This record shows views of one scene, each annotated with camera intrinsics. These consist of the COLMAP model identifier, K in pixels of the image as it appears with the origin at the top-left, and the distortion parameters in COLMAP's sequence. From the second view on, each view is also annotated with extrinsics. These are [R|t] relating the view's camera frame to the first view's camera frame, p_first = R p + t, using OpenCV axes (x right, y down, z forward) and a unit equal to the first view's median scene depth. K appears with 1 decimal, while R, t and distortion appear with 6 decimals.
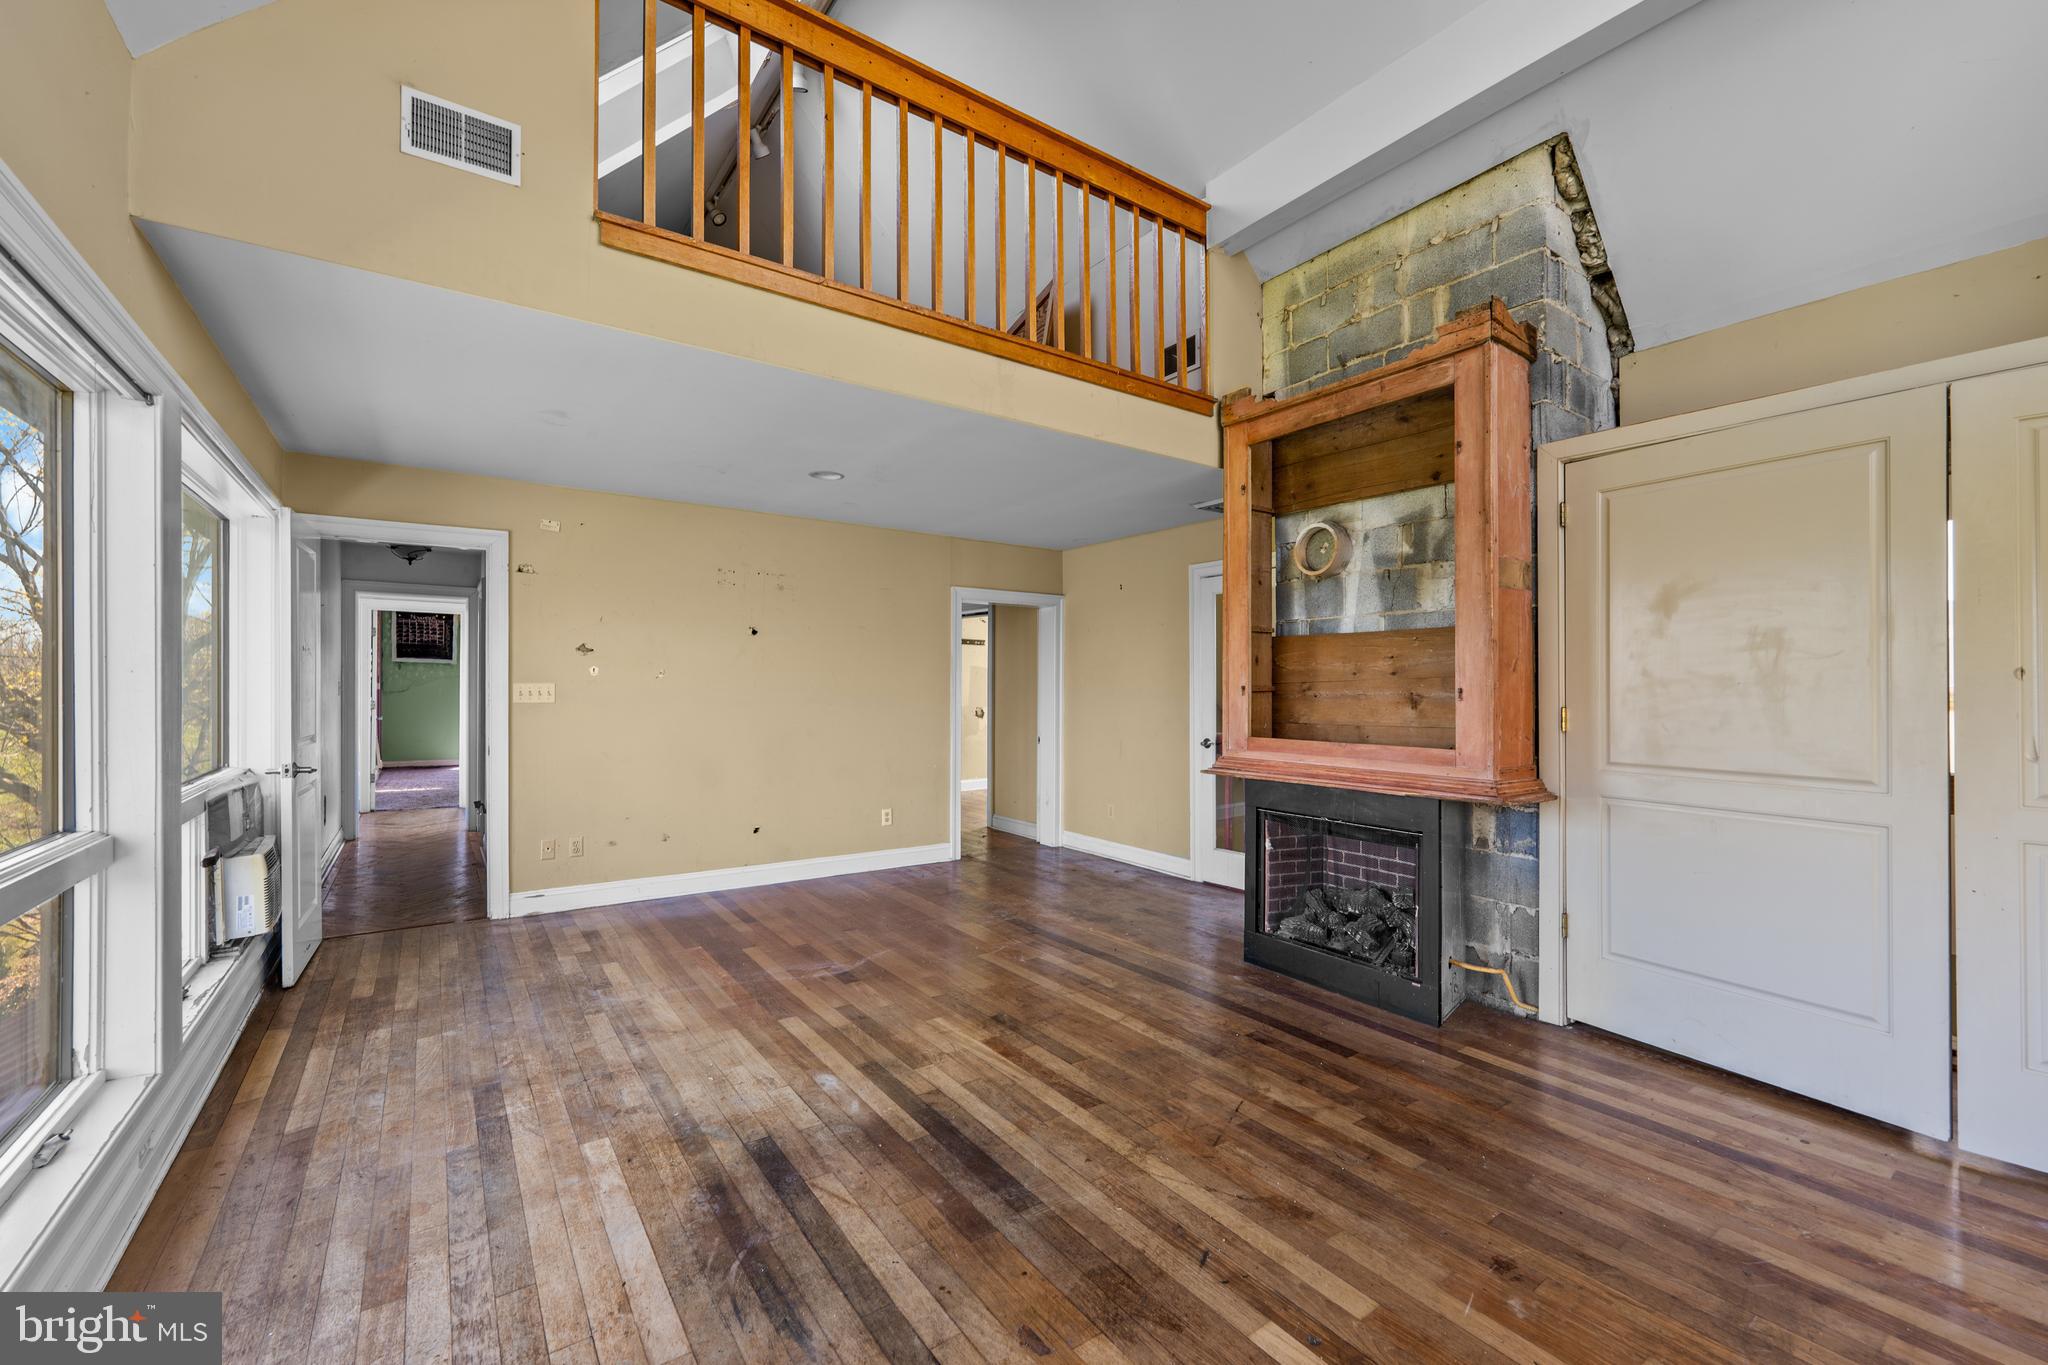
lens RADIAL K [[836.6, 0, 1019.9], [0, 836.6, 672.8], [0, 0, 1]] dist [-0.000411, -0.000478]
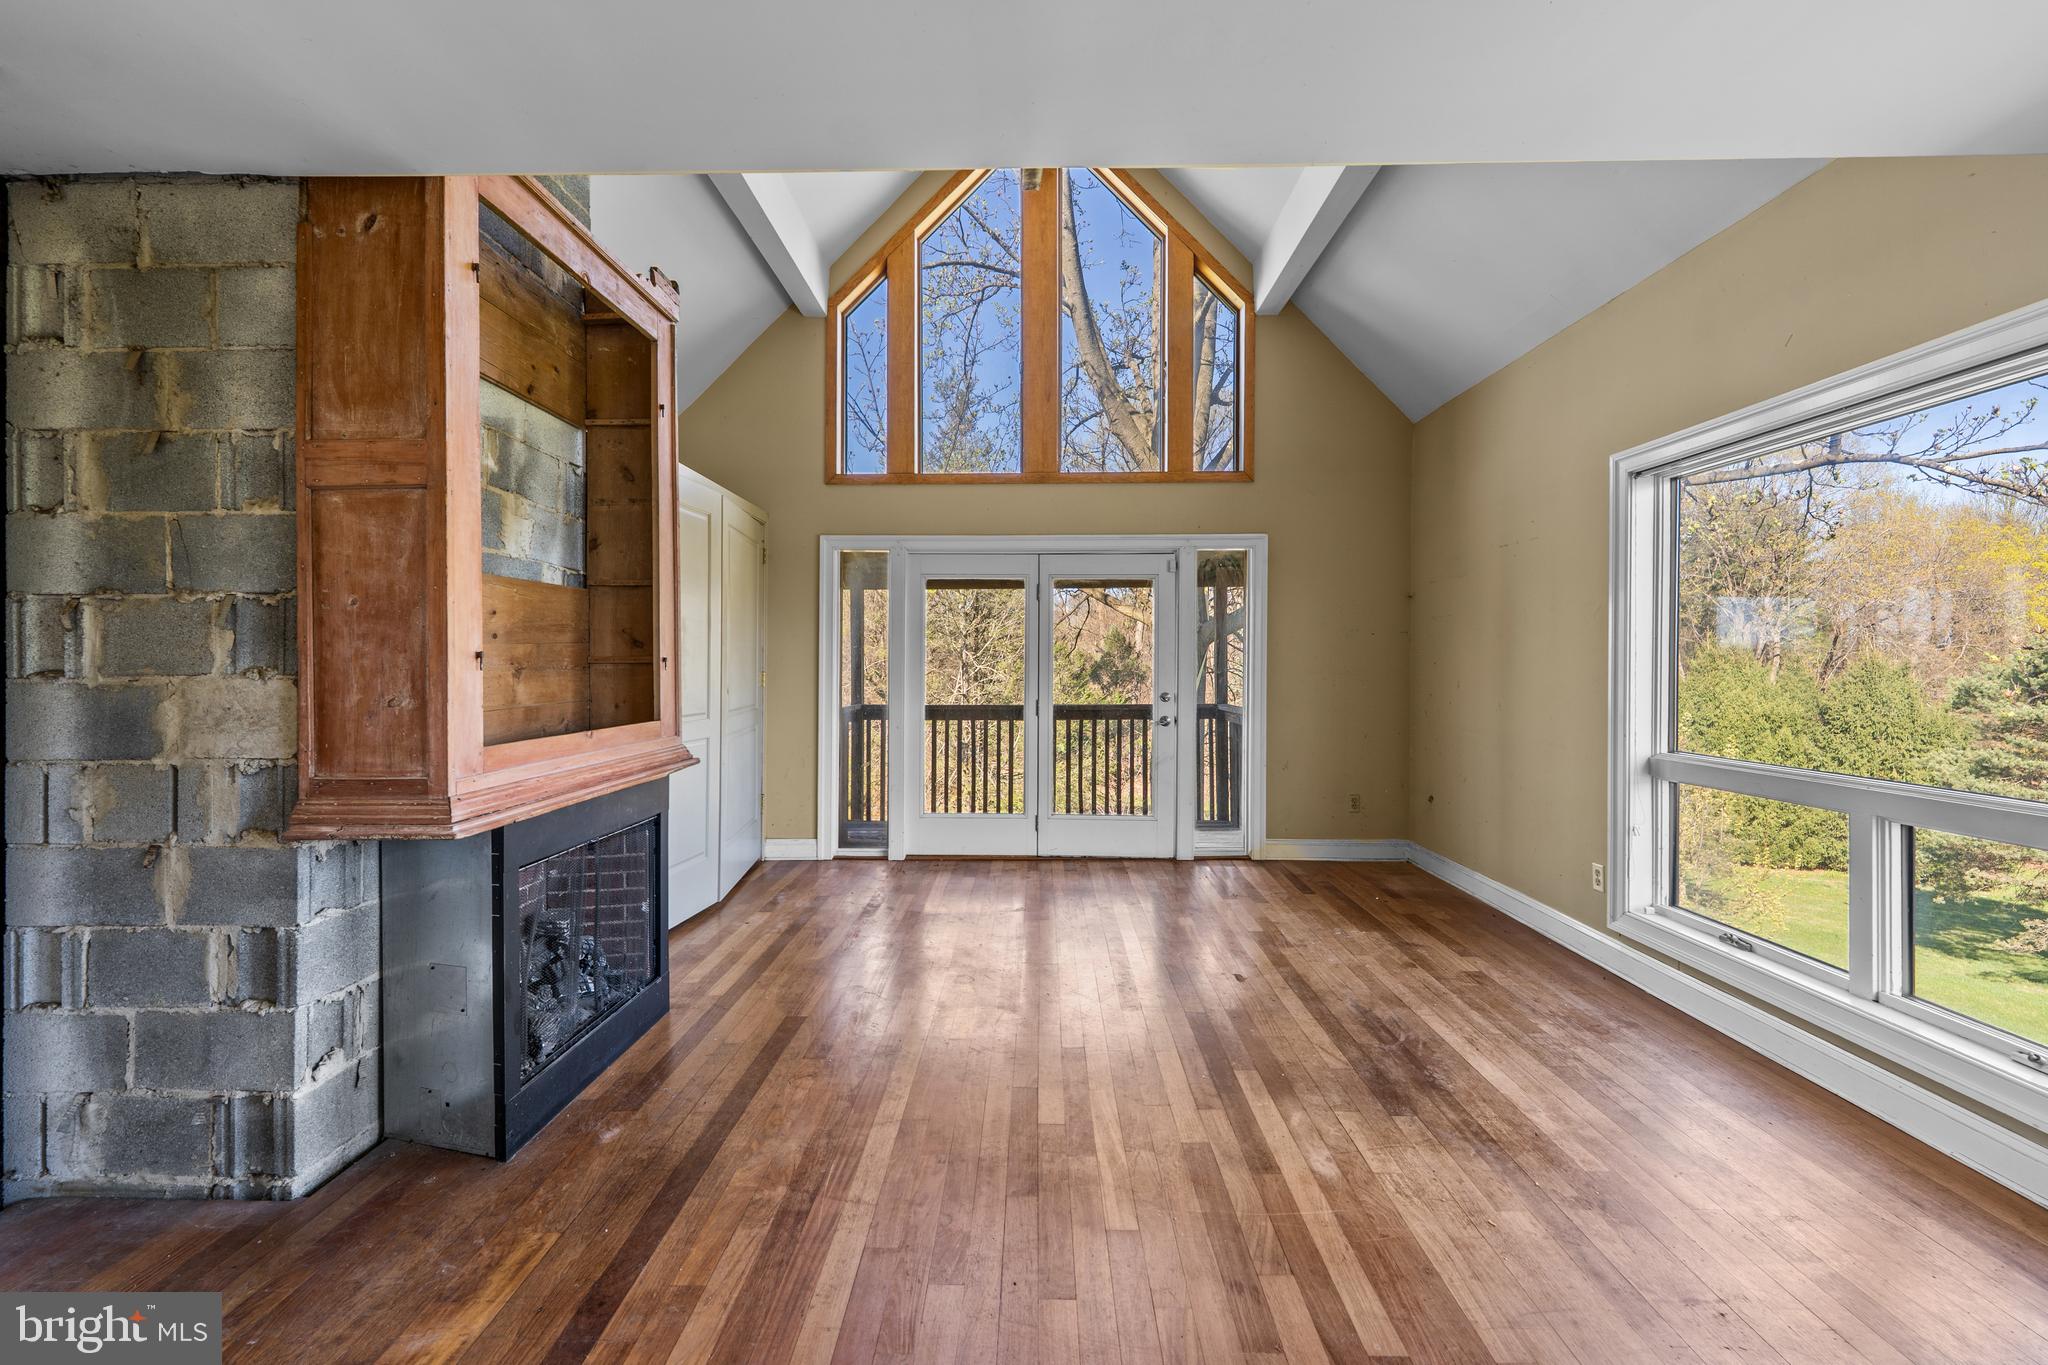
lens RADIAL K [[842.9, 0, 1020.8], [0, 842.9, 688.3], [0, 0, 1]] dist [-0.007029, -0.000177]
pose [[-0.806523, -0.020336, 0.590852, -0.465125], [-0.011691, 0.999761, 0.018451, 0.036627], [-0.591087, 0.007973, -0.806569, 1.826653]]
